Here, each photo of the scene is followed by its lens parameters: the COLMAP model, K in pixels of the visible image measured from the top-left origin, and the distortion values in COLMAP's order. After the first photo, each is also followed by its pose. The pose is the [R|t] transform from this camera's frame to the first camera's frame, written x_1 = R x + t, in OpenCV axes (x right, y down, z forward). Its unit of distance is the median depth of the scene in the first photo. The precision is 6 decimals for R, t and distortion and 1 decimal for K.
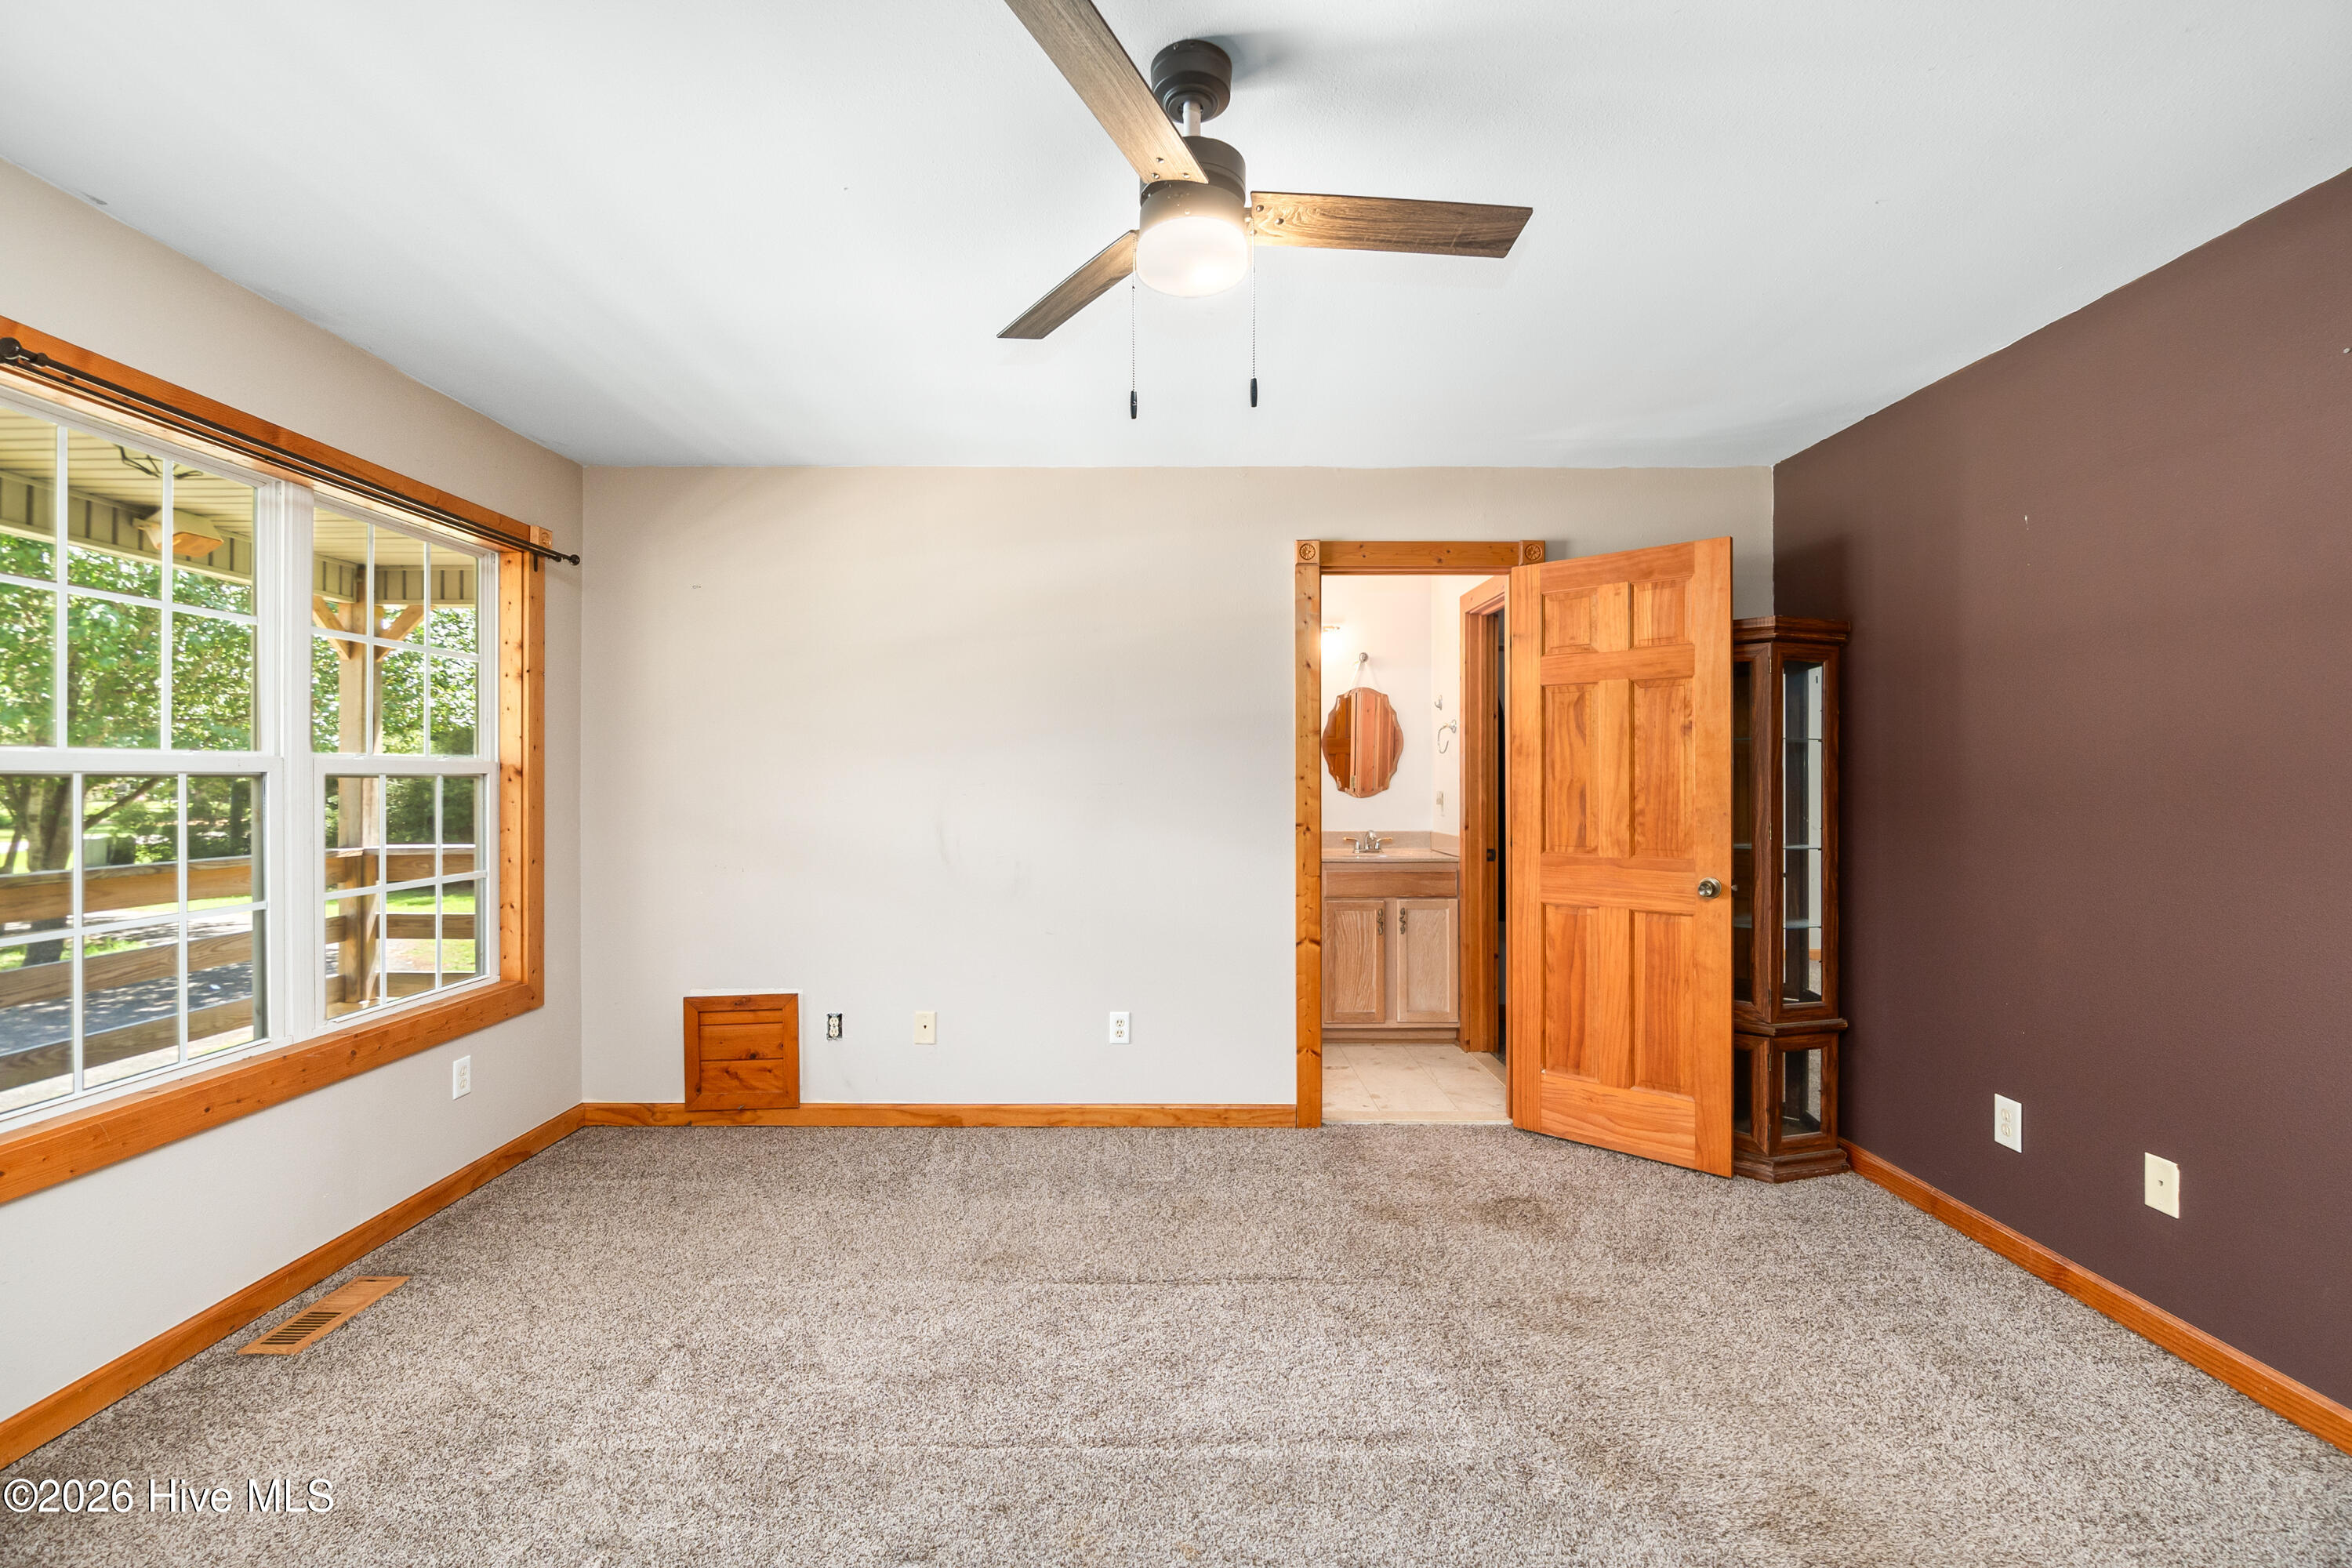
lens RADIAL K [[1003.0, 0, 1176.0], [0, 1003.0, 784.0], [0, 0, 1]] dist [-0.007385, 0.000259]
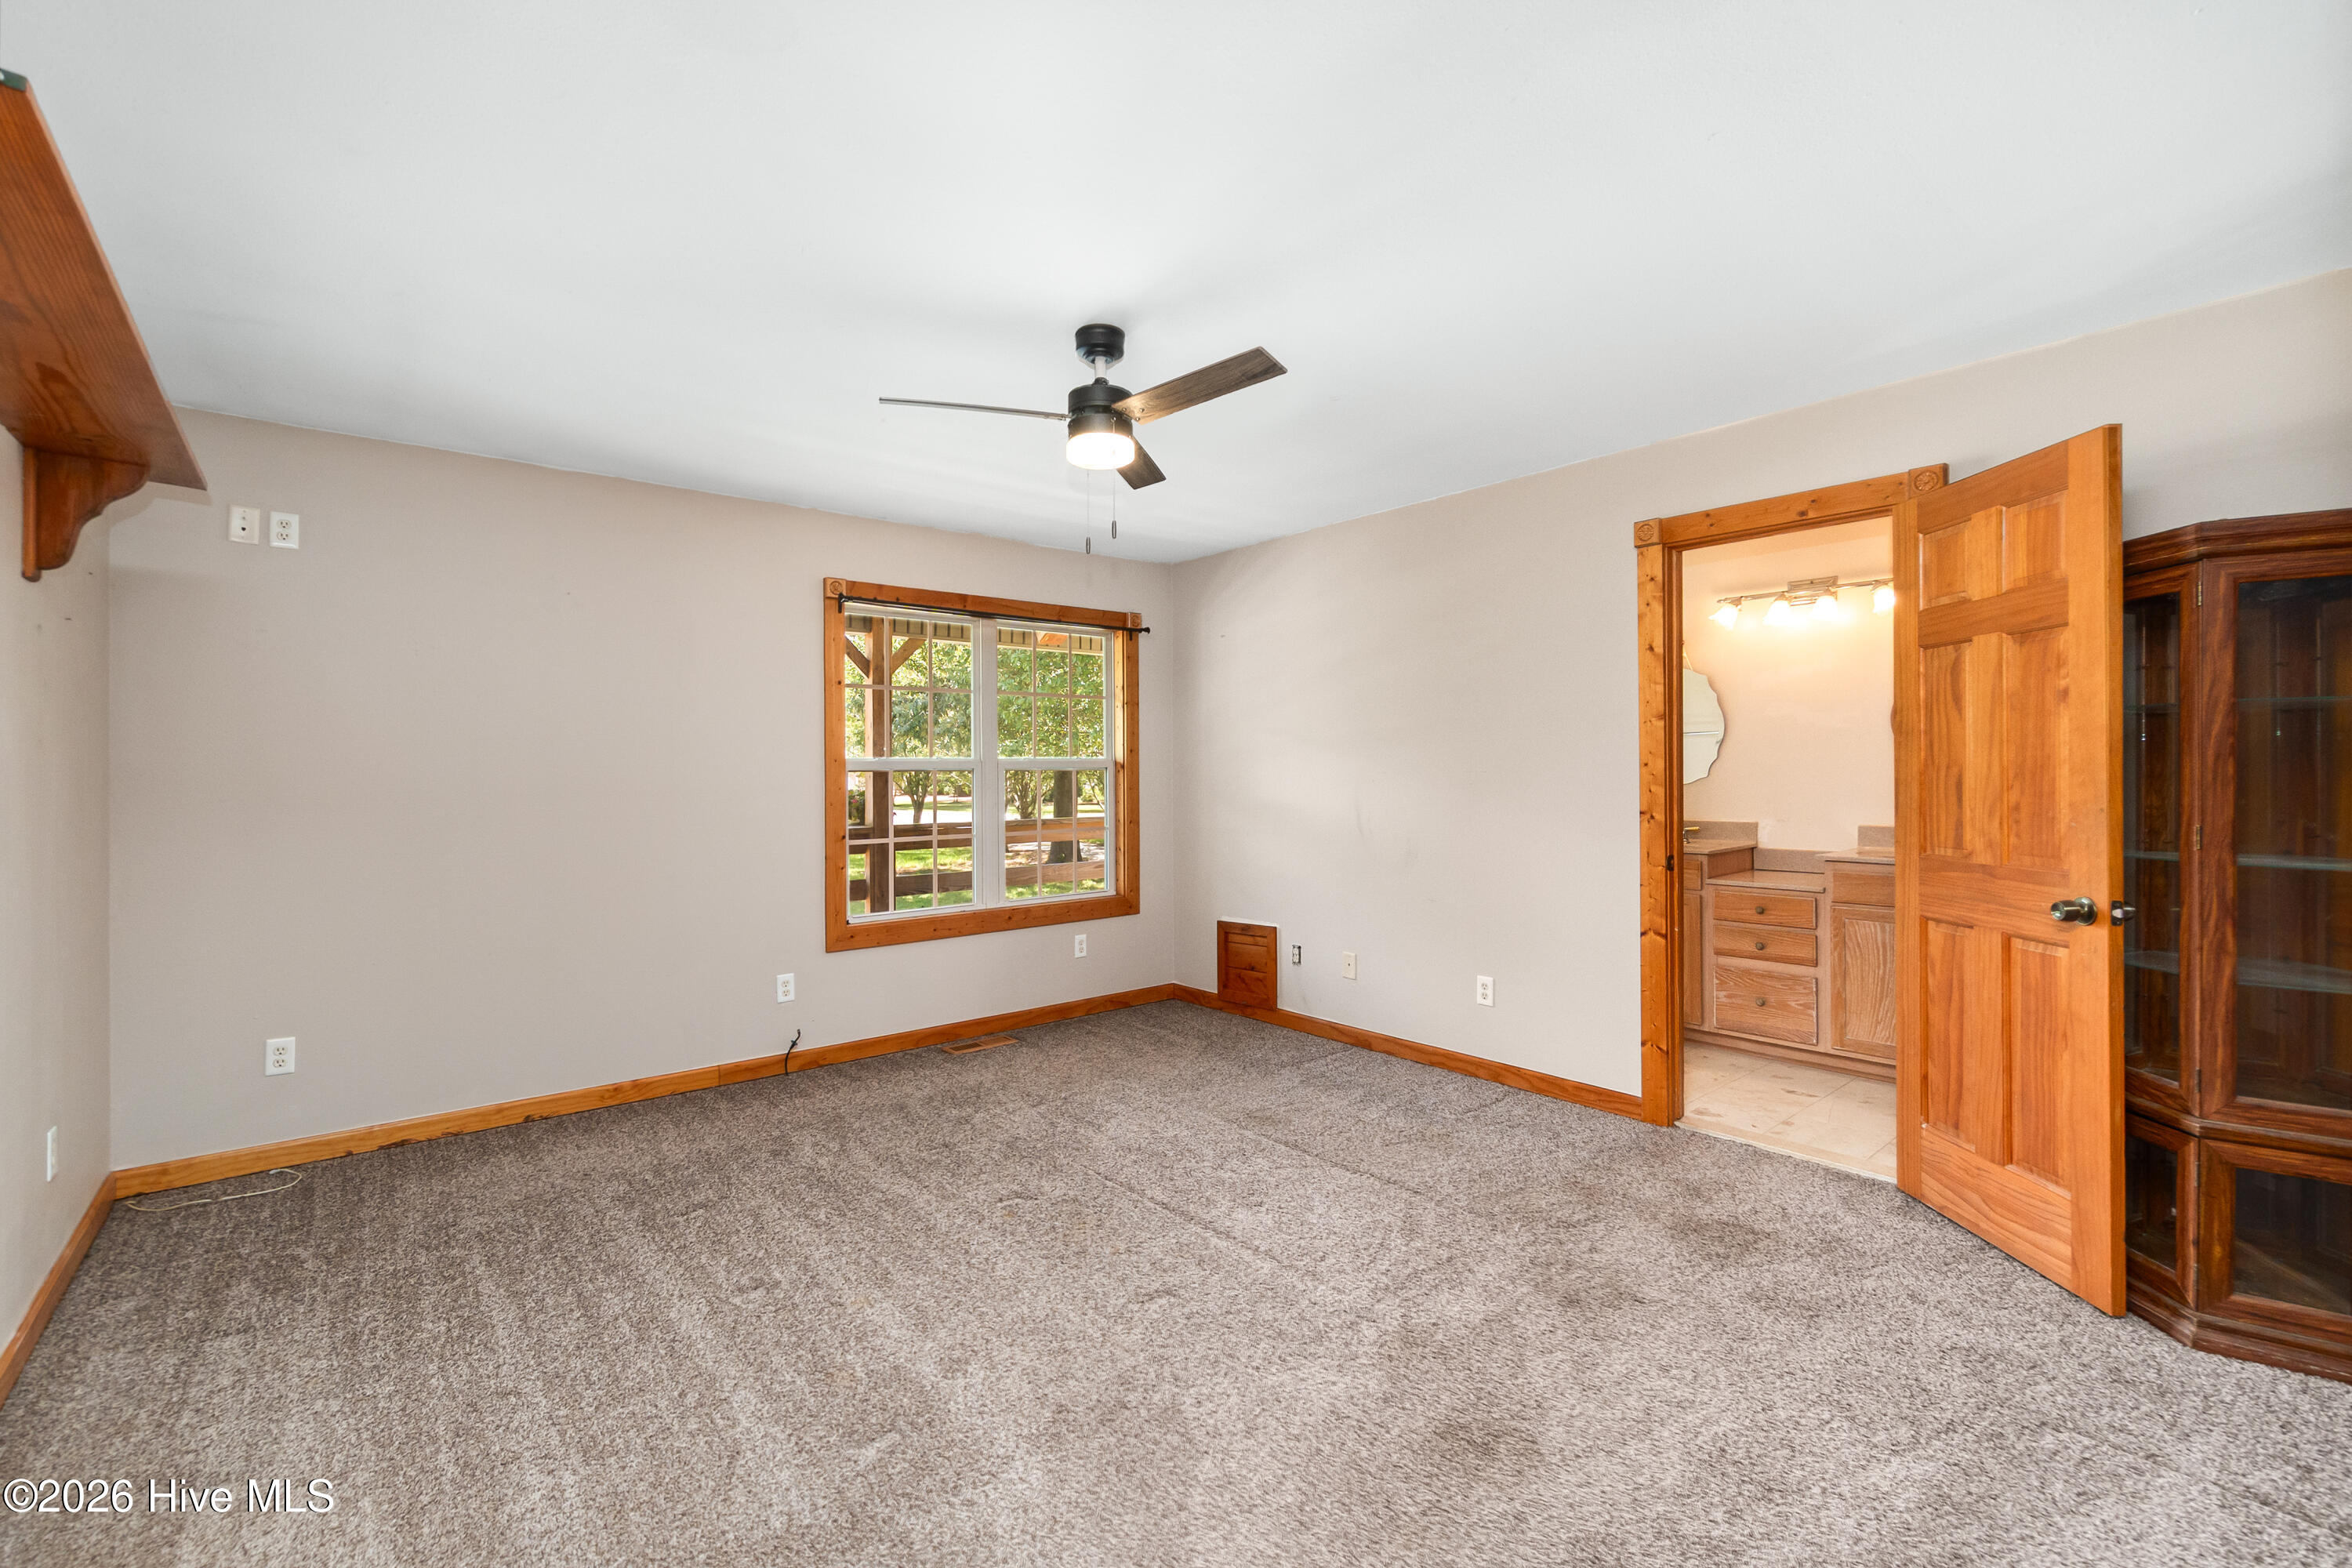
lens RADIAL K [[1005.2, 0, 1165.0], [0, 1005.2, 772.5], [0, 0, 1]] dist [-0.009855, 0.004309]
pose [[0.638261, -0.003887, -0.769810, 0.626065], [0.004189, 0.999990, -0.001576, 0.000903], [0.769808, -0.002219, 0.638271, 0.015276]]
